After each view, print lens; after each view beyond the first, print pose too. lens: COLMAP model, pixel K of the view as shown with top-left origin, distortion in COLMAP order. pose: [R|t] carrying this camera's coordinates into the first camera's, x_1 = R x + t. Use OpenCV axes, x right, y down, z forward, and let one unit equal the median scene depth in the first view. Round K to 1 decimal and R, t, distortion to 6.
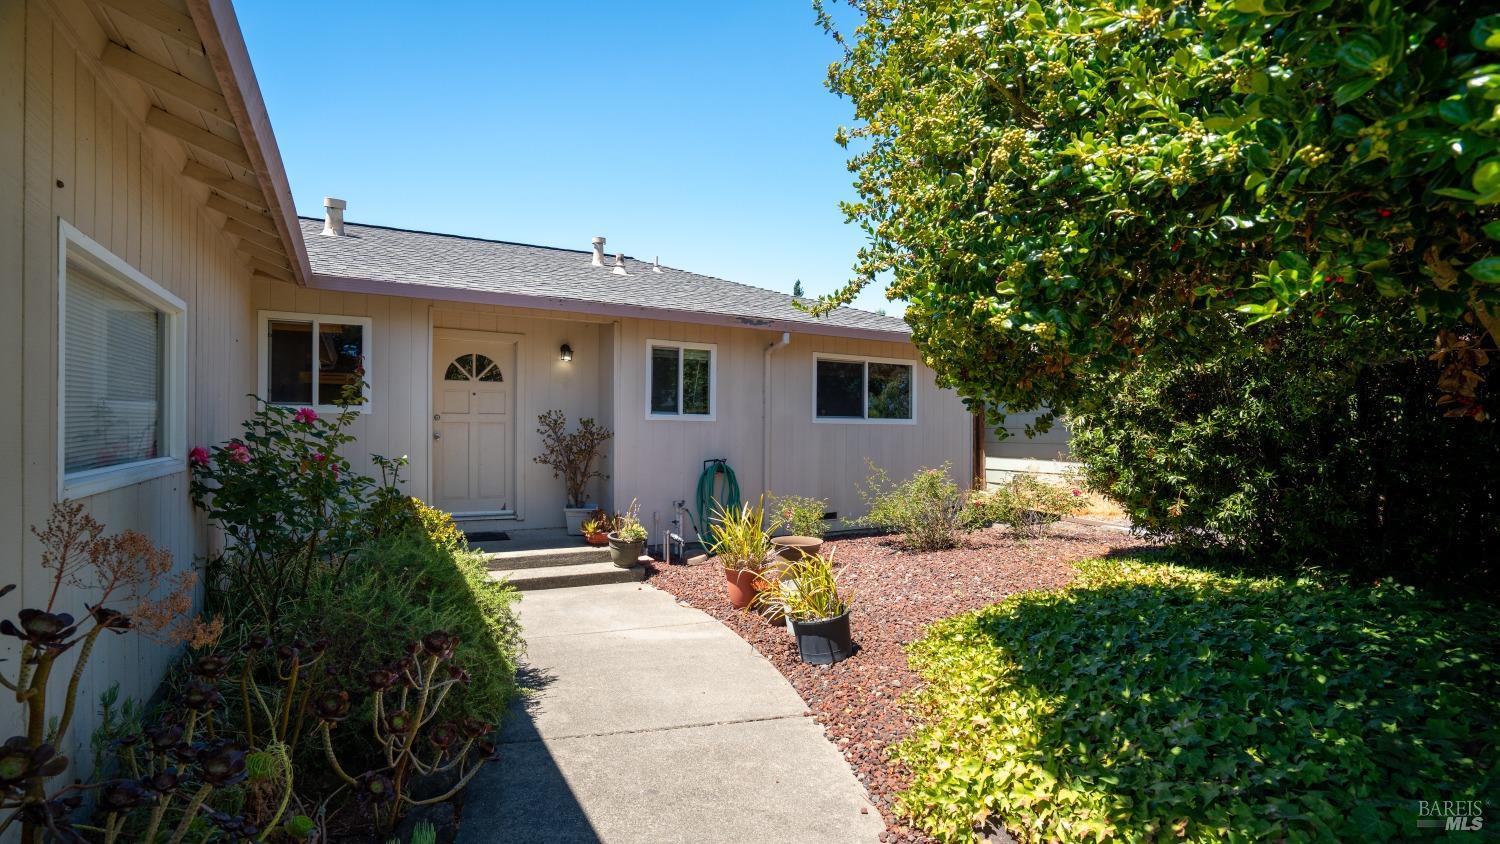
lens RADIAL K [[678.1, 0, 749.1], [0, 678.1, 426.3], [0, 0, 1]] dist [0.000011, -0.000046]
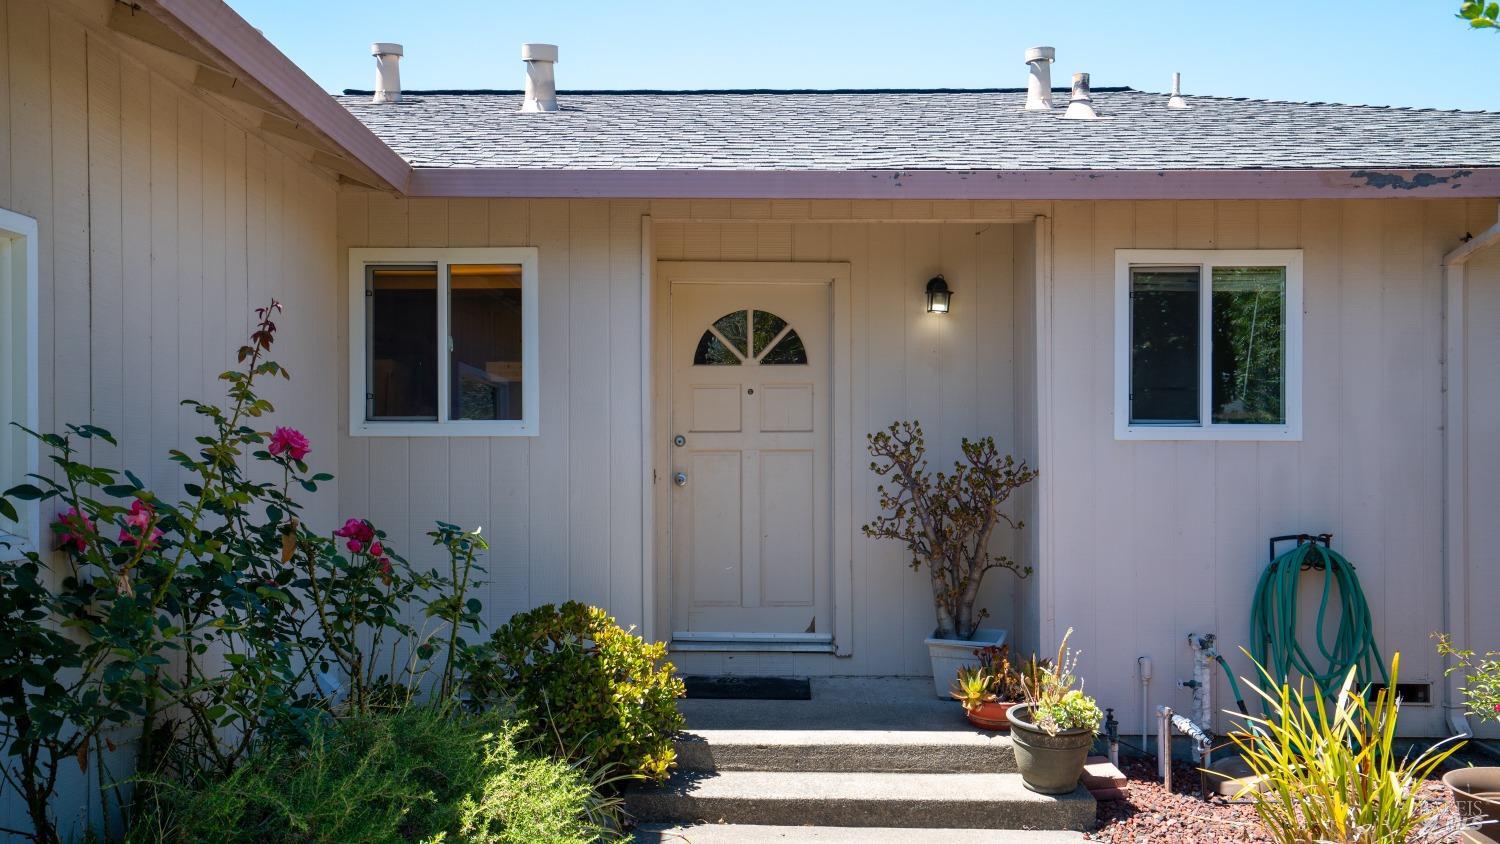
lens RADIAL K [[1261.5, 0, 752.0], [0, 1261.5, 449.8], [0, 0, 1]] dist [0.034564, 0.018505]
pose [[0.874154, -0.011173, -0.485521, 0.035750], [0.010423, 0.999937, -0.004245, -0.002087], [0.485537, -0.001350, 0.874215, 0.201582]]
